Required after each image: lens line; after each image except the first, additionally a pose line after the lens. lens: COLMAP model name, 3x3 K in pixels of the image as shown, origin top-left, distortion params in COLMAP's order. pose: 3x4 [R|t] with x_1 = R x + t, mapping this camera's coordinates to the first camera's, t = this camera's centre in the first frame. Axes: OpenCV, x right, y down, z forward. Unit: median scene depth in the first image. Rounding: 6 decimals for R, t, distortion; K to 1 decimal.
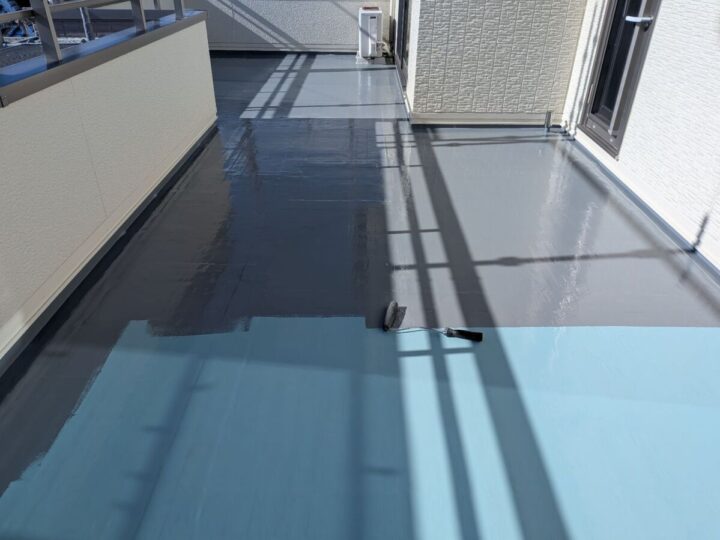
lens RADIAL K [[517.6, 0, 352.1], [0, 517.6, 278.8], [0, 0, 1]] dist [0.001356, -0.028387]
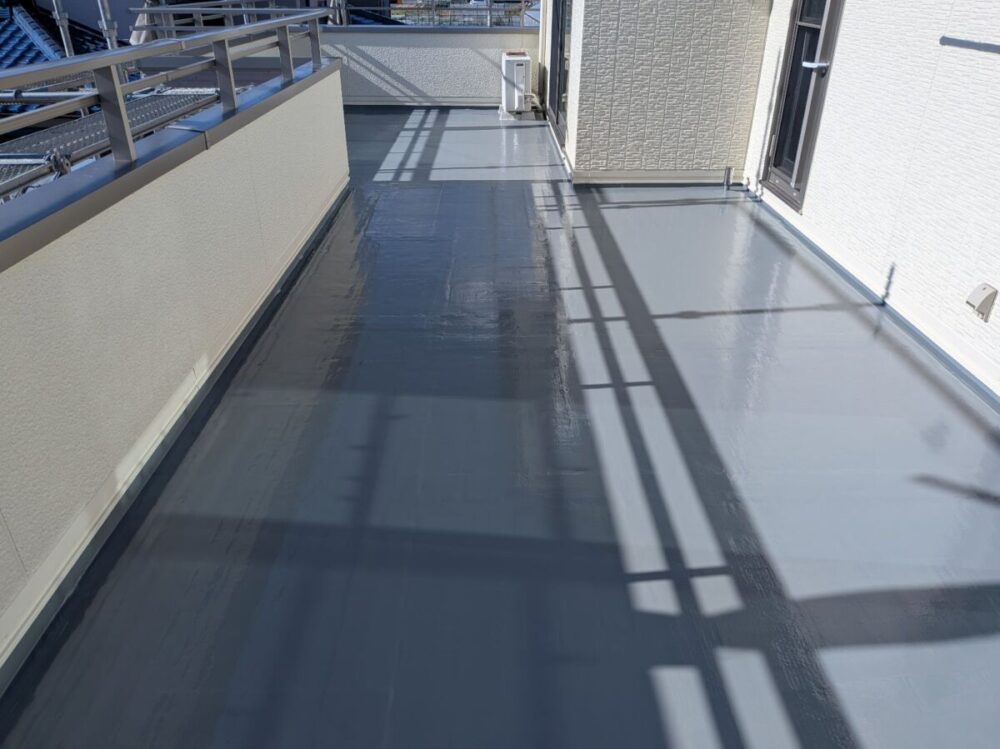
lens RADIAL K [[718.8, 0, 508.2], [0, 718.8, 368.3], [0, 0, 1]] dist [0.001356, -0.028387]
pose [[0.999044, -0.022853, 0.037278, -0.056564], [0.025283, 0.997494, -0.066077, 0.103203], [-0.035675, 0.066956, 0.997118, -0.214753]]
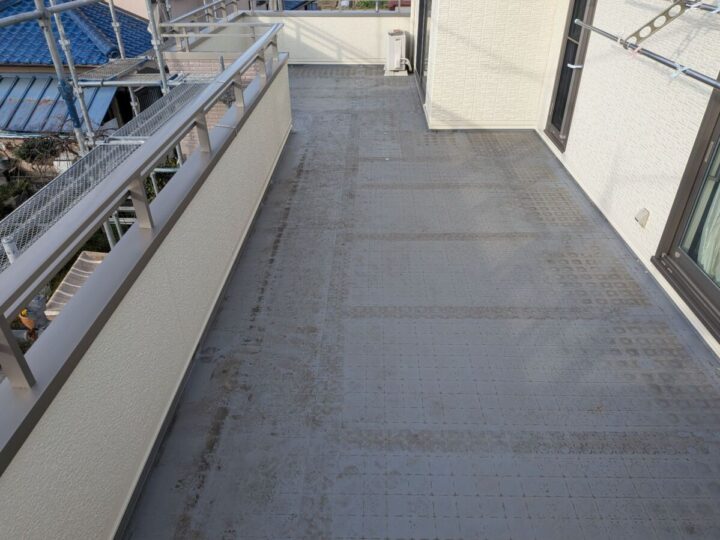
lens RADIAL K [[517.6, 0, 361.1], [0, 517.6, 268.5], [0, 0, 1]] dist [0.001356, -0.028387]
pose [[0.999921, -0.010556, -0.006841, -0.082992], [0.010608, 0.999915, 0.007566, 0.085009], [0.006760, -0.007638, 0.999948, -0.506534]]
